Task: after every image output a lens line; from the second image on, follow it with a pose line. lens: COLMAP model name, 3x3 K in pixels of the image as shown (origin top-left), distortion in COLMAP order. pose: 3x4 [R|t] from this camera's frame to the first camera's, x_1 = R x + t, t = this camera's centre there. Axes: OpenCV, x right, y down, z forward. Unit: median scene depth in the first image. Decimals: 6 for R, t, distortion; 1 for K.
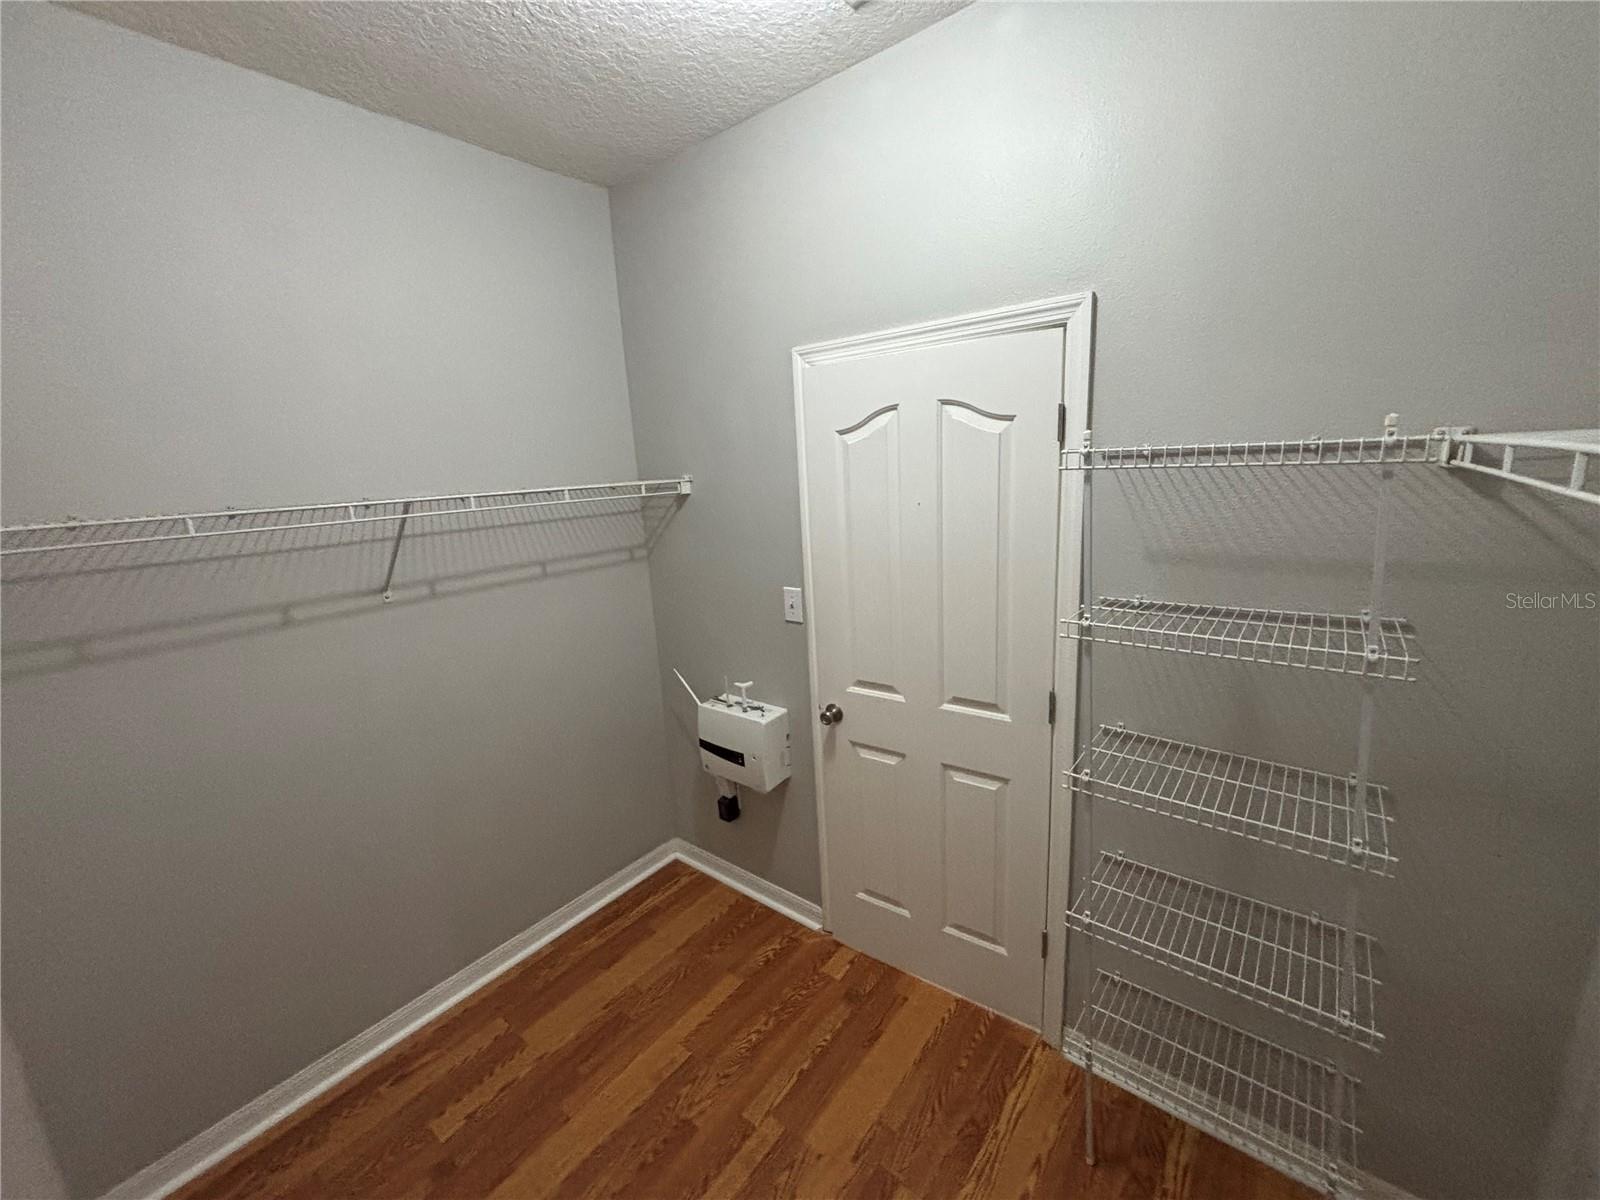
lens RADIAL K [[642.0, 0, 807.2], [0, 642.0, 606.1], [0, 0, 1]] dist [0.000894, -0.000698]
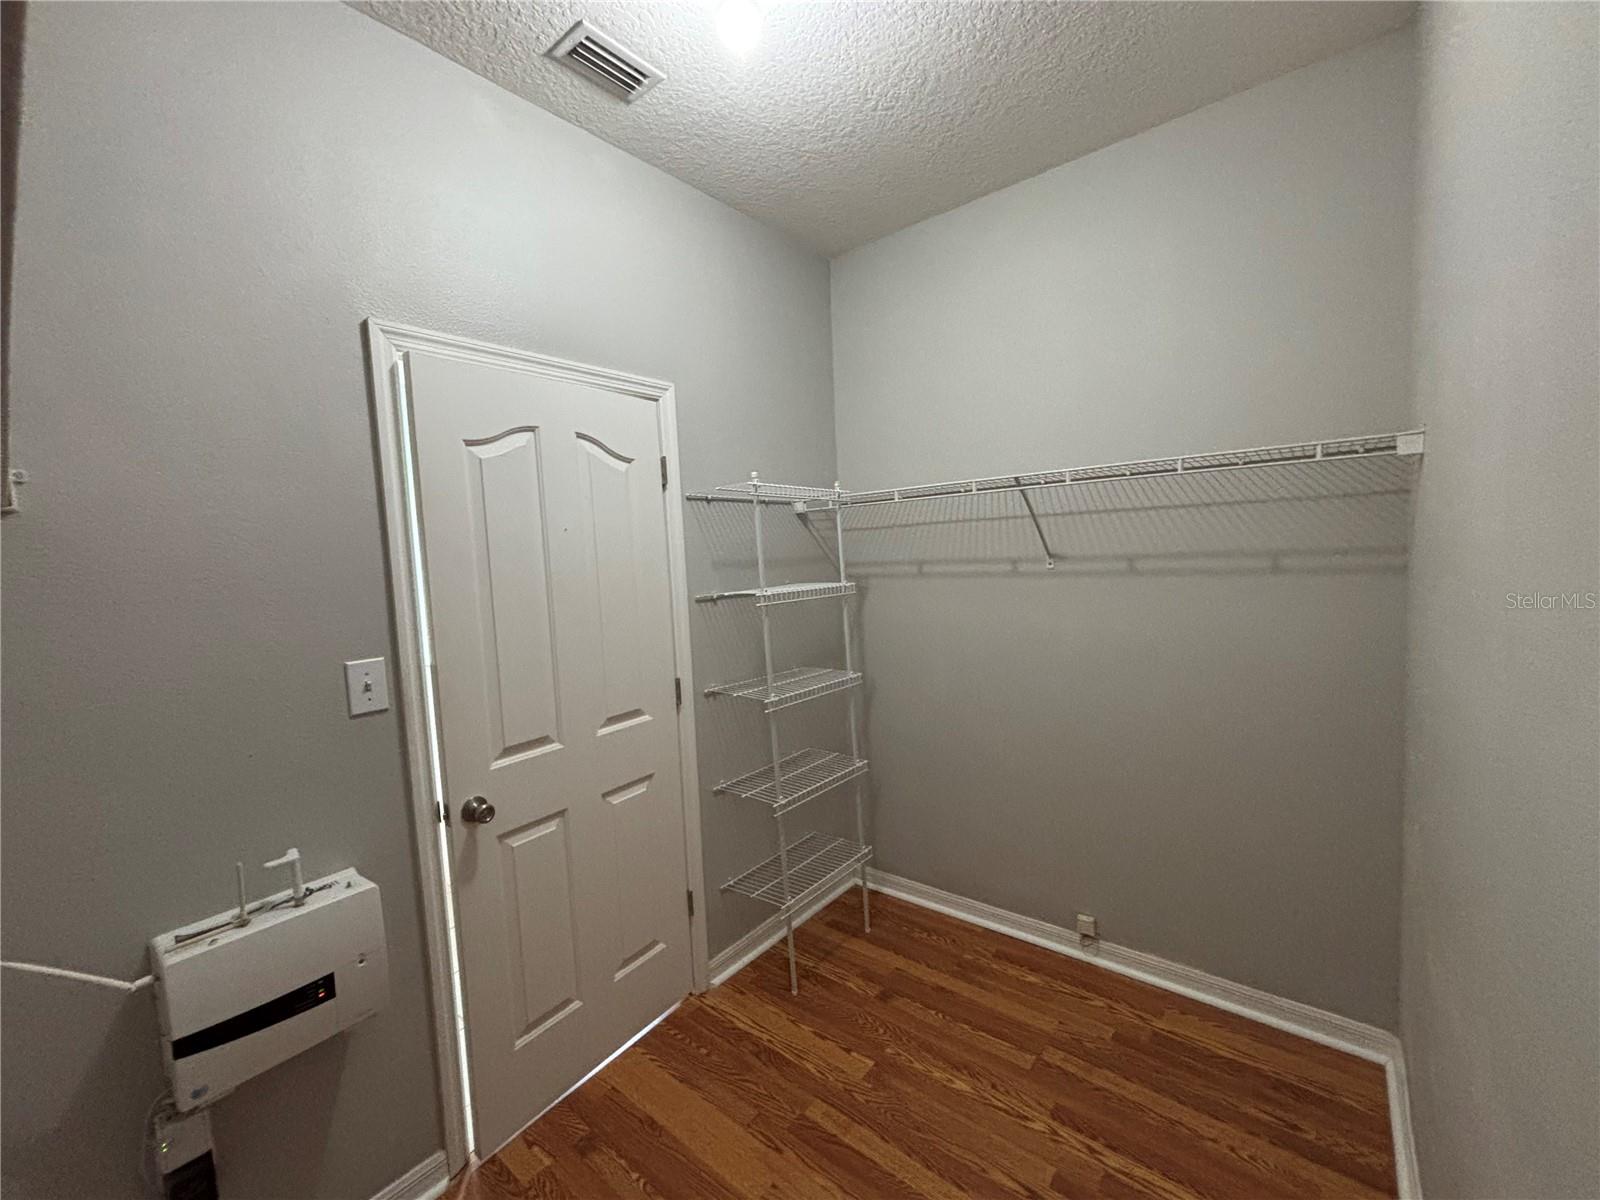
lens RADIAL K [[642.0, 0, 807.6], [0, 642.0, 596.9], [0, 0, 1]] dist [0.000894, -0.000698]
pose [[0.009123, -0.028624, 0.999549, -0.743385], [0.257403, 0.965972, 0.025313, 0.010123], [-0.966261, 0.257056, 0.016180, 0.593570]]
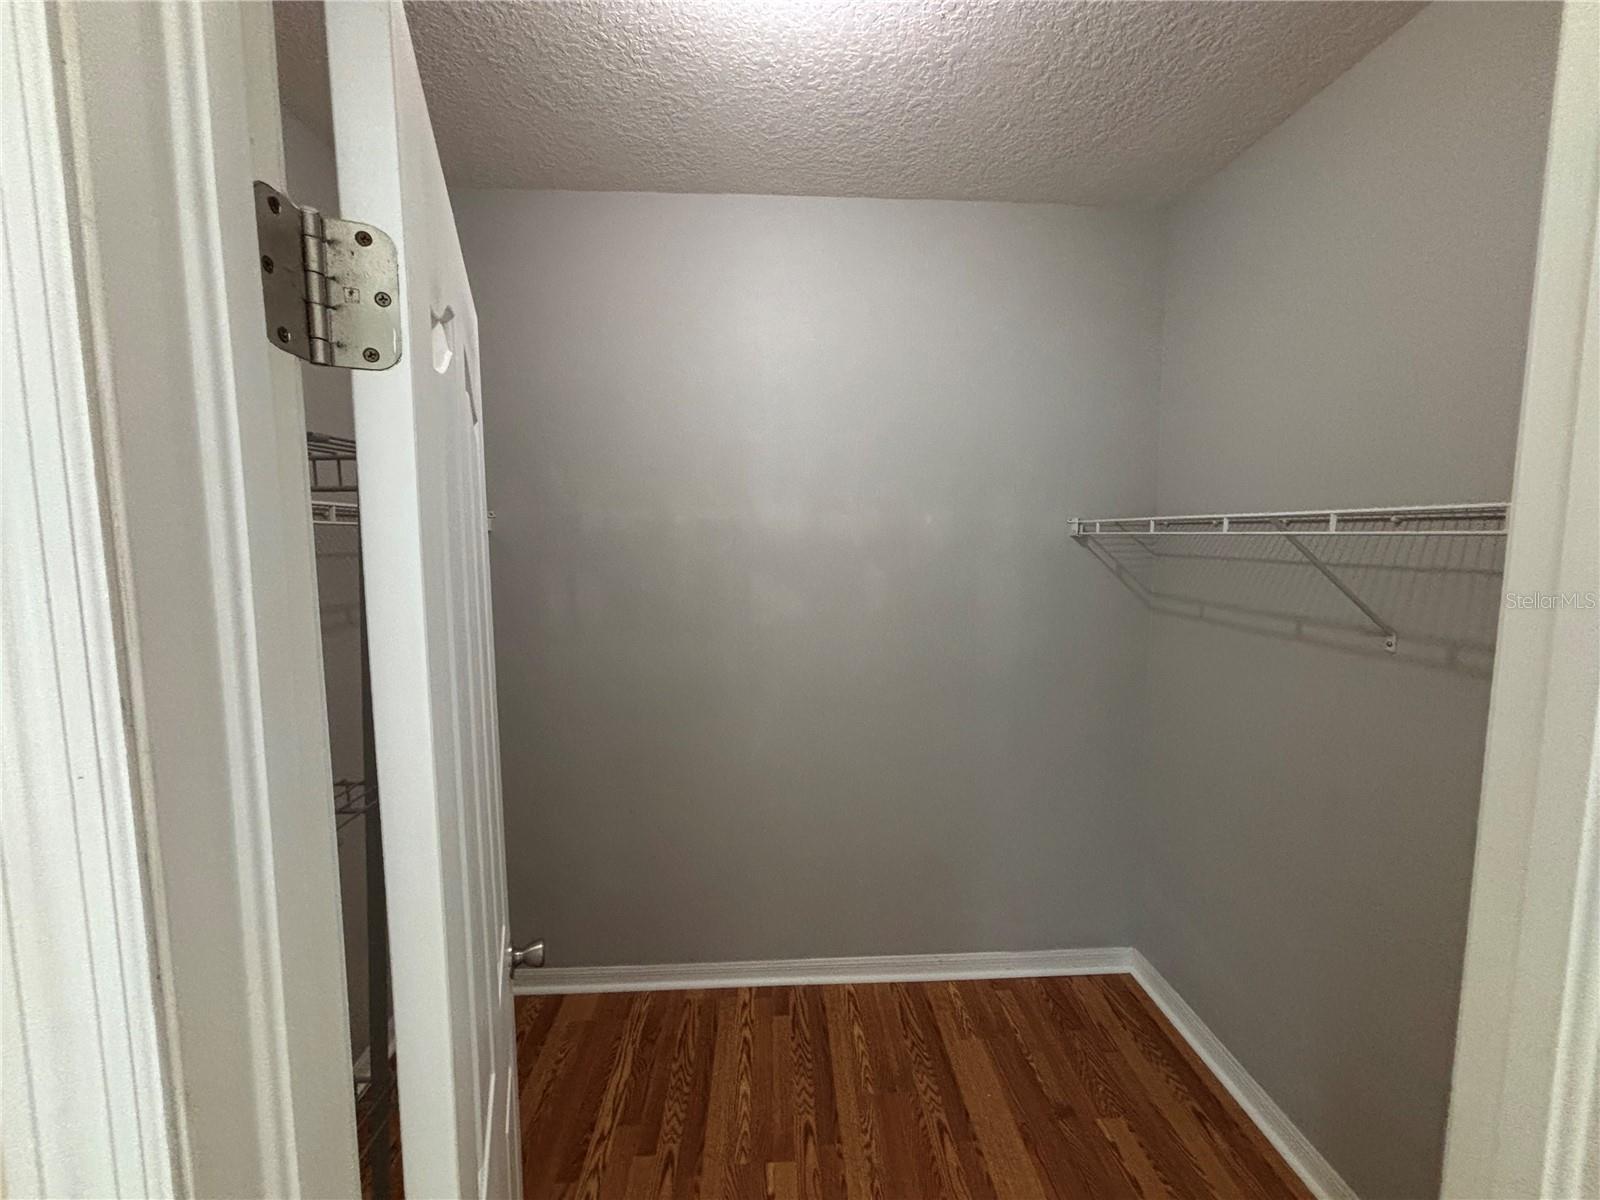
lens RADIAL K [[642.0, 0, 801.0], [0, 642.0, 593.7], [0, 0, 1]] dist [0.000894, -0.000698]
pose [[-0.758279, 0.127113, -0.639418, 0.629316], [-0.079353, 0.955518, 0.284056, -0.350908], [0.647083, 0.266133, -0.714462, 1.599579]]
